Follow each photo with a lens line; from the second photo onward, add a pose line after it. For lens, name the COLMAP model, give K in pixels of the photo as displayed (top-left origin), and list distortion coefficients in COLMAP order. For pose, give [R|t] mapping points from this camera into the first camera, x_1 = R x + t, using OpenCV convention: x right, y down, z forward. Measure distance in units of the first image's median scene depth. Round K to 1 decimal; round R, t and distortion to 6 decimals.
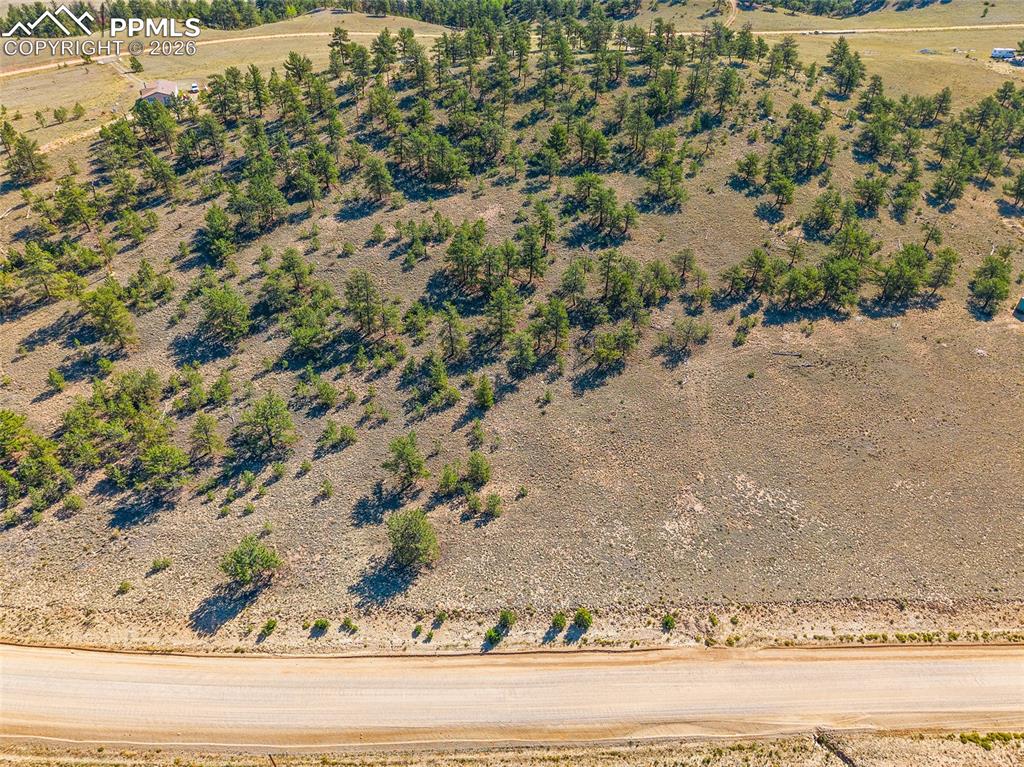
lens RADIAL K [[689.2, 0, 510.6], [0, 689.2, 388.9], [0, 0, 1]] dist [0.000327, 0.003795]
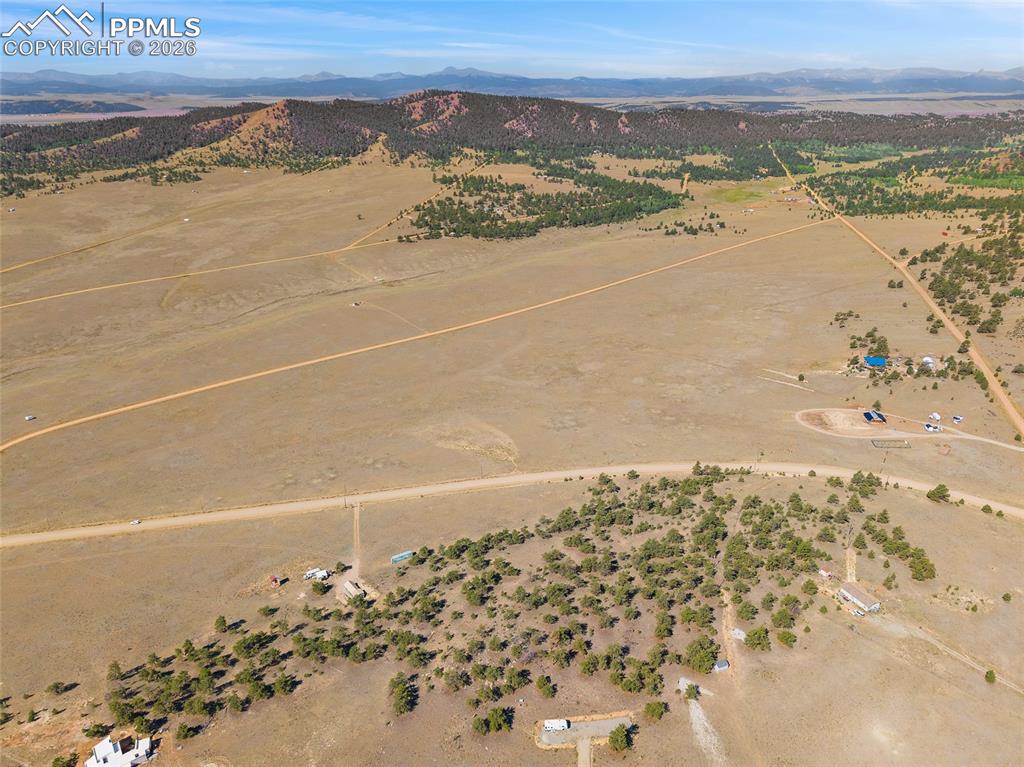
lens RADIAL K [[679.4, 0, 510.2], [0, 679.4, 390.8], [0, 0, 1]] dist [0.023138, -0.024255]
pose [[-0.994400, 0.028896, -0.101653, 0.661577], [-0.075415, 0.479805, 0.874128, -2.857721], [0.074032, 0.876899, -0.474939, 1.823629]]
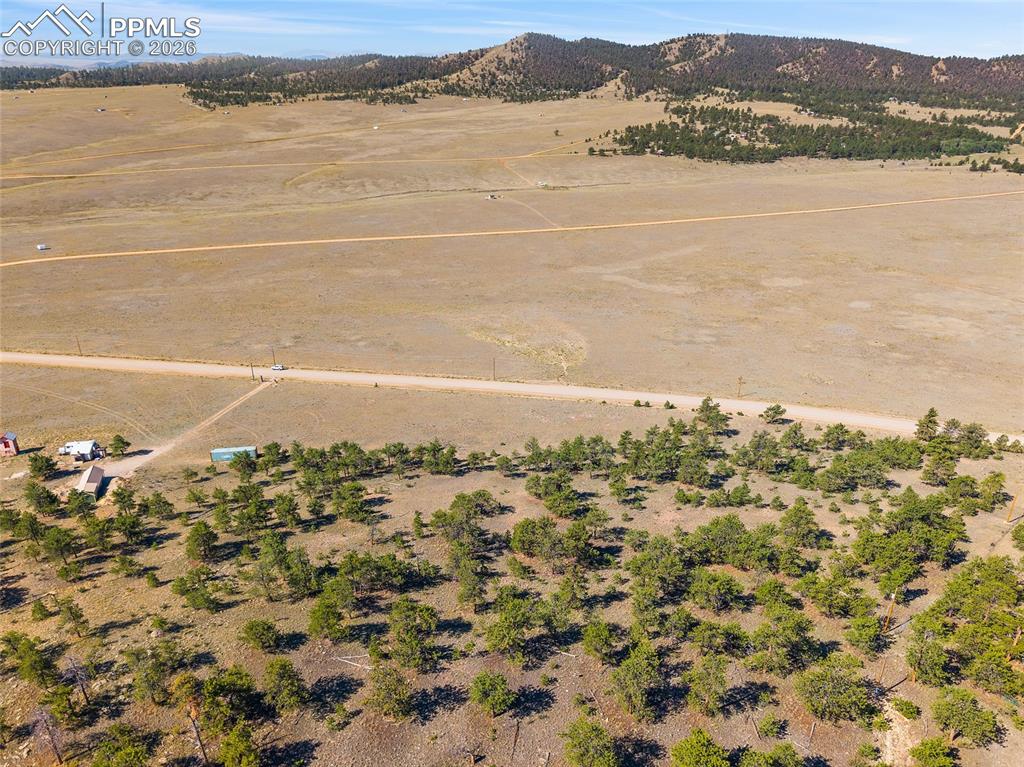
lens RADIAL K [[718.5, 0, 512.0], [0, 718.5, 383.5], [0, 0, 1]] dist [0.024736, -0.024699]
pose [[-0.966783, -0.129445, 0.220398, -0.018171], [0.130357, 0.491999, 0.860781, -1.397345], [-0.219860, 0.860918, -0.458782, 1.508063]]
